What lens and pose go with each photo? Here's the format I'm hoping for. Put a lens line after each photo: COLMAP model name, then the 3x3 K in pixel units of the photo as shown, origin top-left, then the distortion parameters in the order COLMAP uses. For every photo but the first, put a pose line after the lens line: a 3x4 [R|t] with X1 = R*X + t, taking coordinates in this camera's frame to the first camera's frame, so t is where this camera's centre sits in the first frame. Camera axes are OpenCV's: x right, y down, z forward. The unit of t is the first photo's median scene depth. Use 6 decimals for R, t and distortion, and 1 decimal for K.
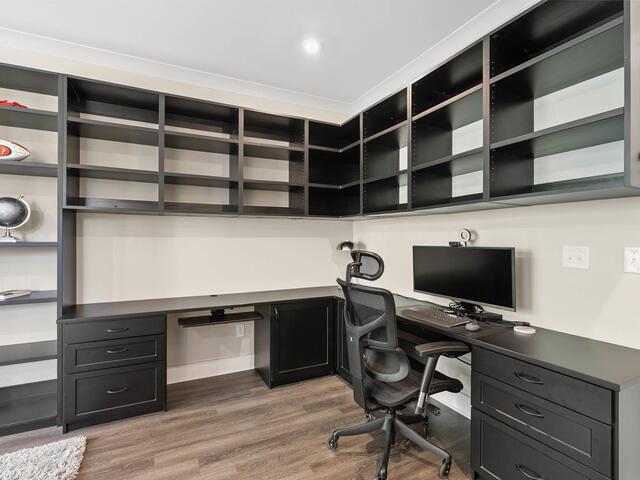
lens RADIAL K [[327.8, 0, 315.8], [0, 327.8, 238.5], [0, 0, 1]] dist [-0.014676, 0.006251]
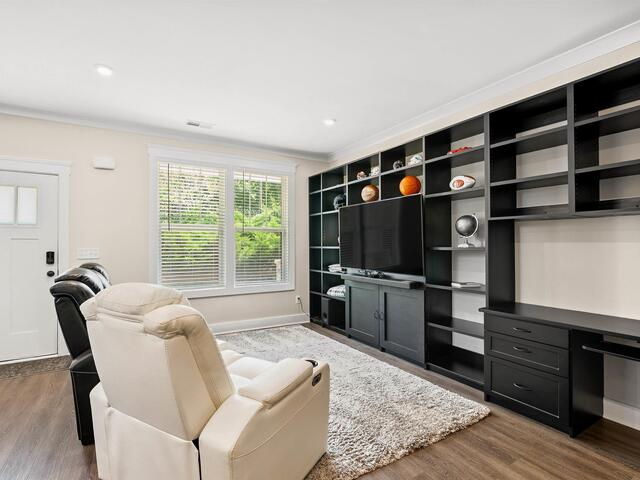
lens RADIAL K [[327.8, 0, 320.4], [0, 327.8, 240.9], [0, 0, 1]] dist [-0.014676, 0.006251]
pose [[0.074279, -0.008114, -0.997204, 0.415173], [0.007802, 0.999941, -0.007555, -0.009699], [0.997207, -0.007219, 0.074338, 0.267338]]
